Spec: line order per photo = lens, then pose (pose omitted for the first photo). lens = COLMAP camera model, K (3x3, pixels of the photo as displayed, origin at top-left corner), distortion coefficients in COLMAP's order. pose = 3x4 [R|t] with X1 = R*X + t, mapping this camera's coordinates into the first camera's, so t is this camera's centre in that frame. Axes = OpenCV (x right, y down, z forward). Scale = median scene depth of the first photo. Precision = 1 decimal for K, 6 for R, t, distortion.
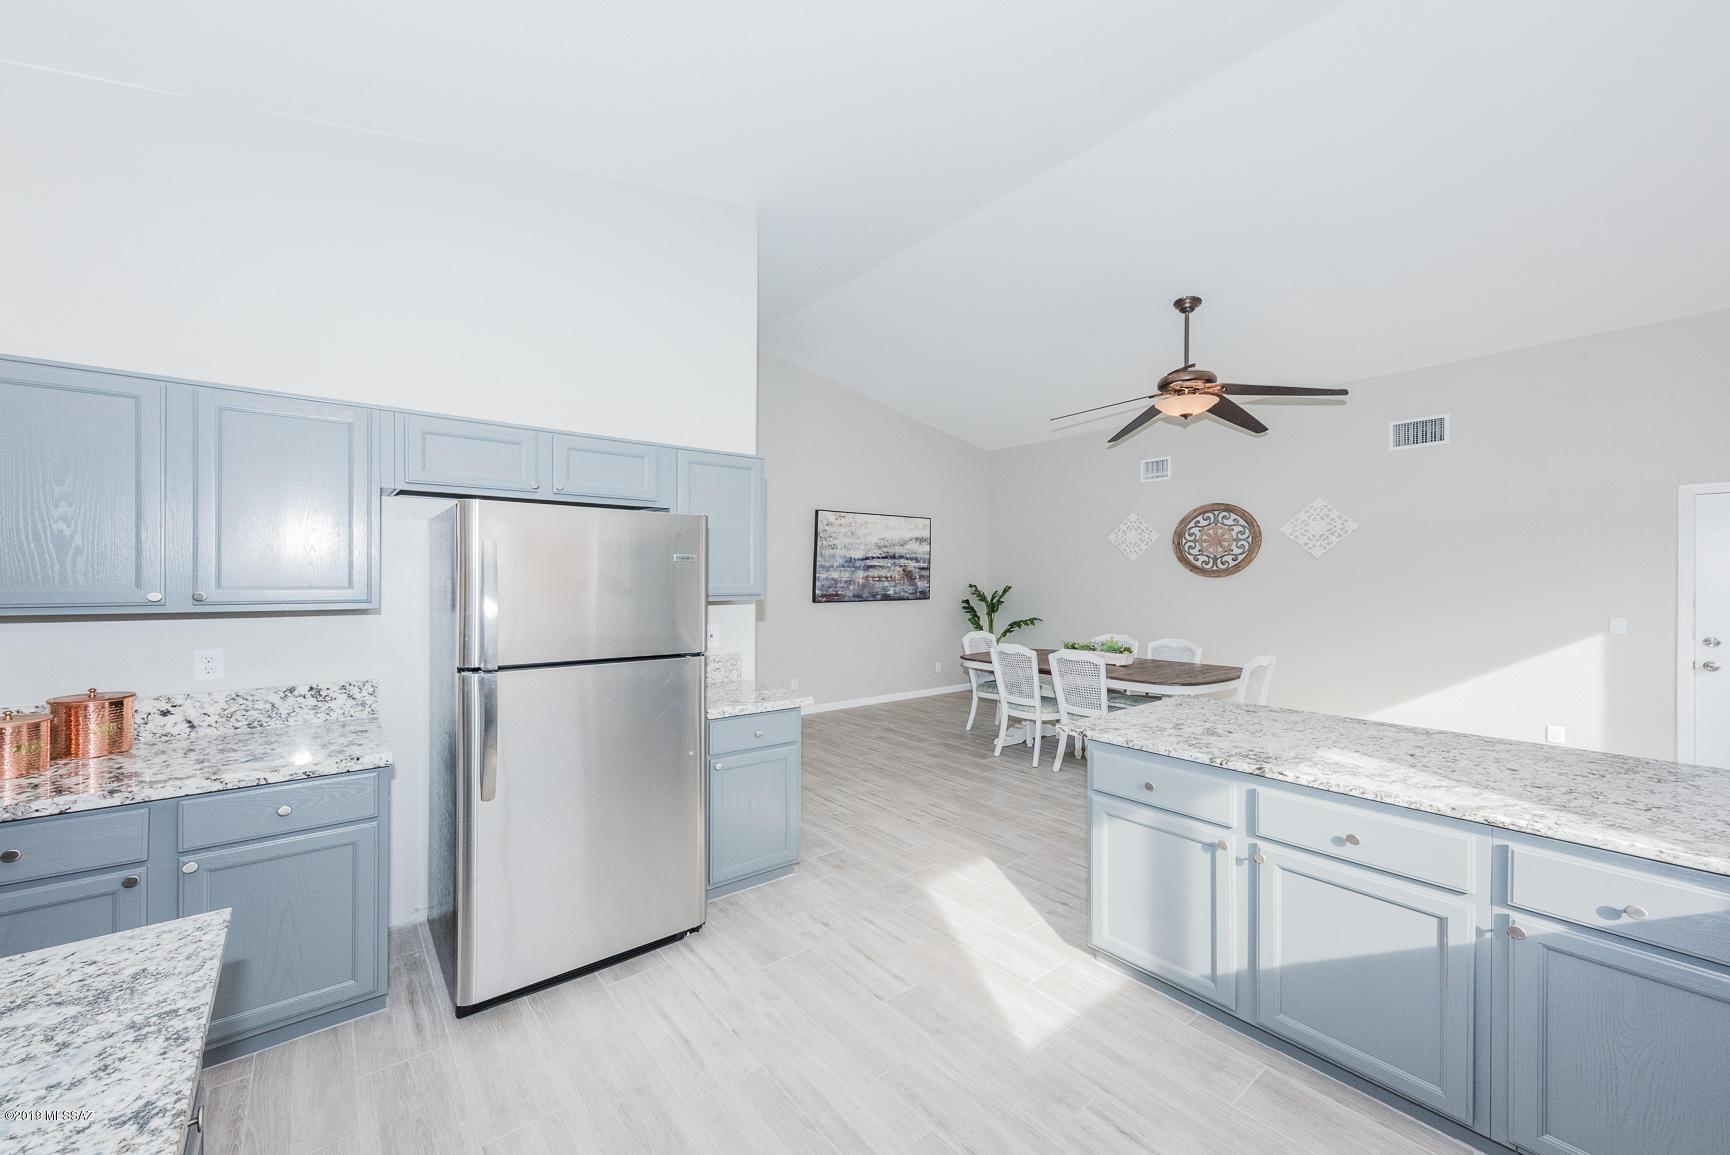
lens RADIAL K [[743.8, 0, 876.8], [0, 743.8, 572.9], [0, 0, 1]] dist [0.000241, 0.000009]
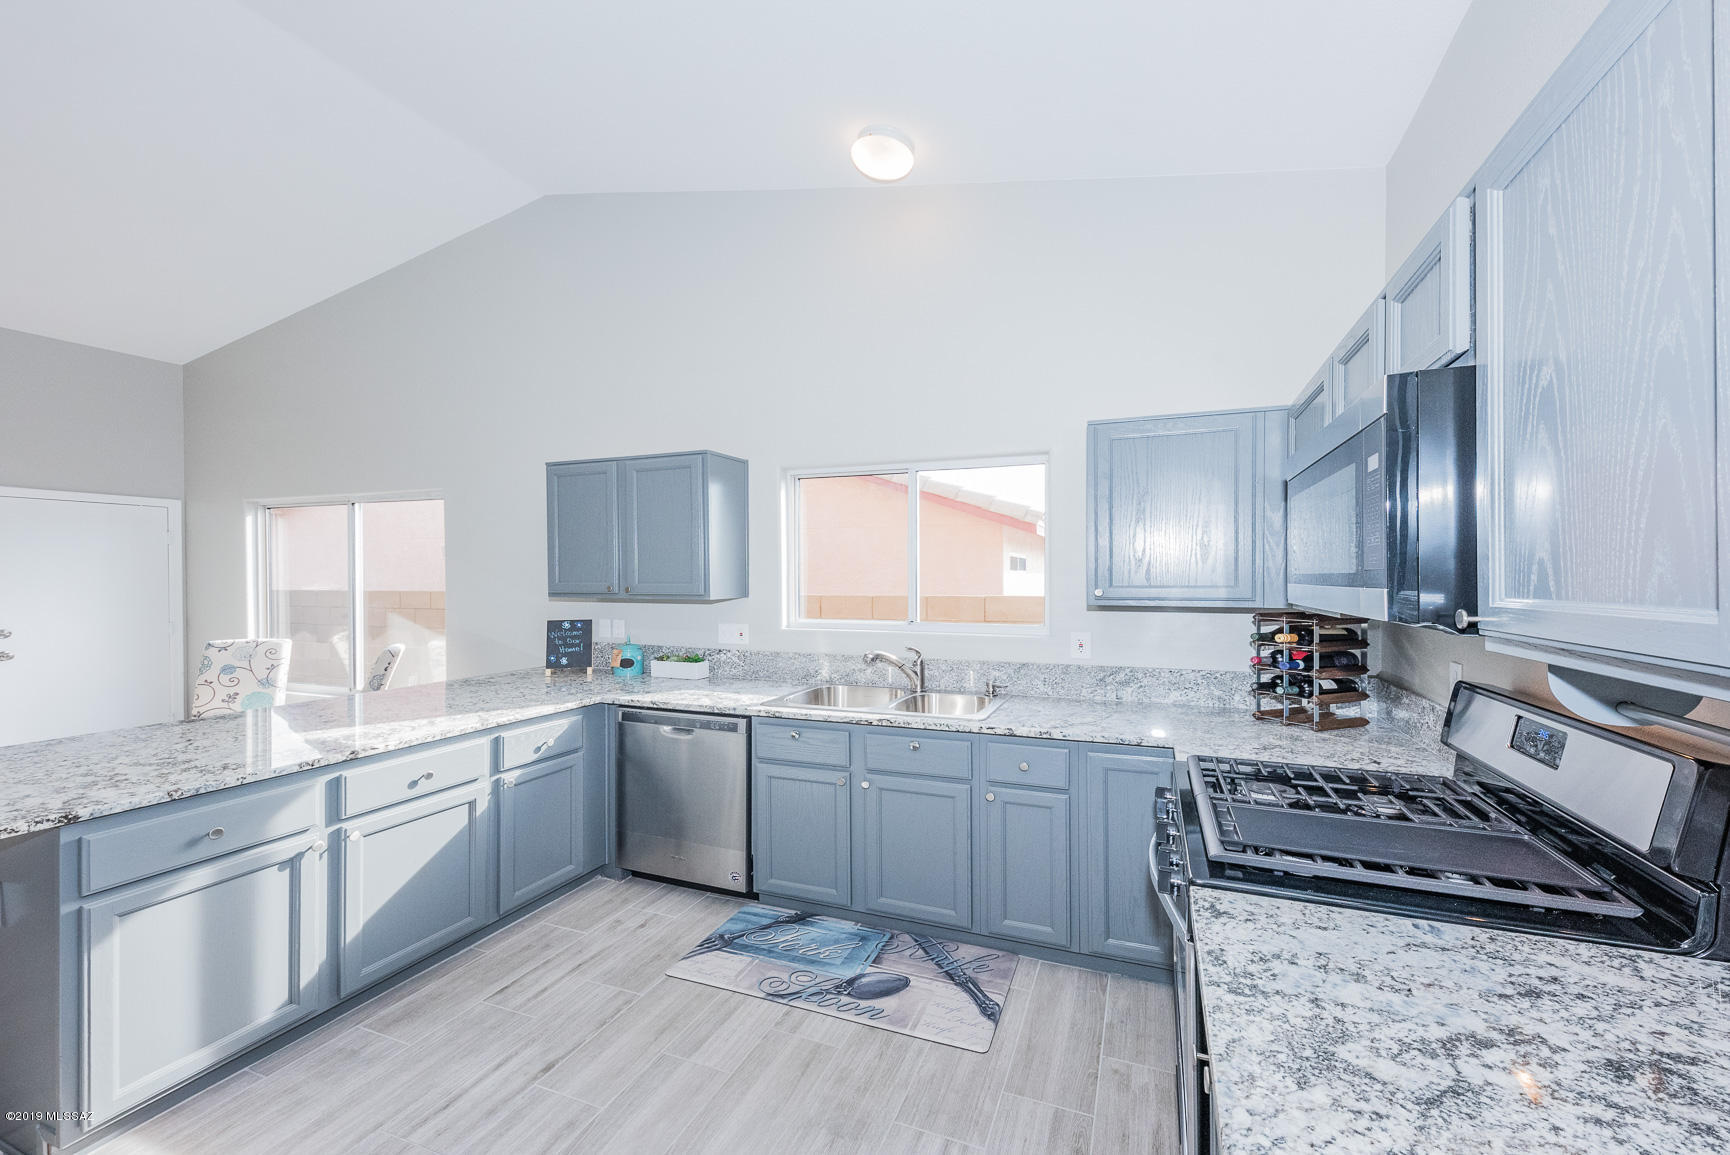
lens RADIAL K [[613.4, 0, 865.0], [0, 613.4, 577.5], [0, 0, 1]] dist [0.001210, 0.000069]
pose [[-0.465412, -0.006269, 0.885072, -0.187561], [-0.001237, 0.999979, 0.006432, 0.001977], [-0.885093, 0.001899, -0.465410, 0.237211]]
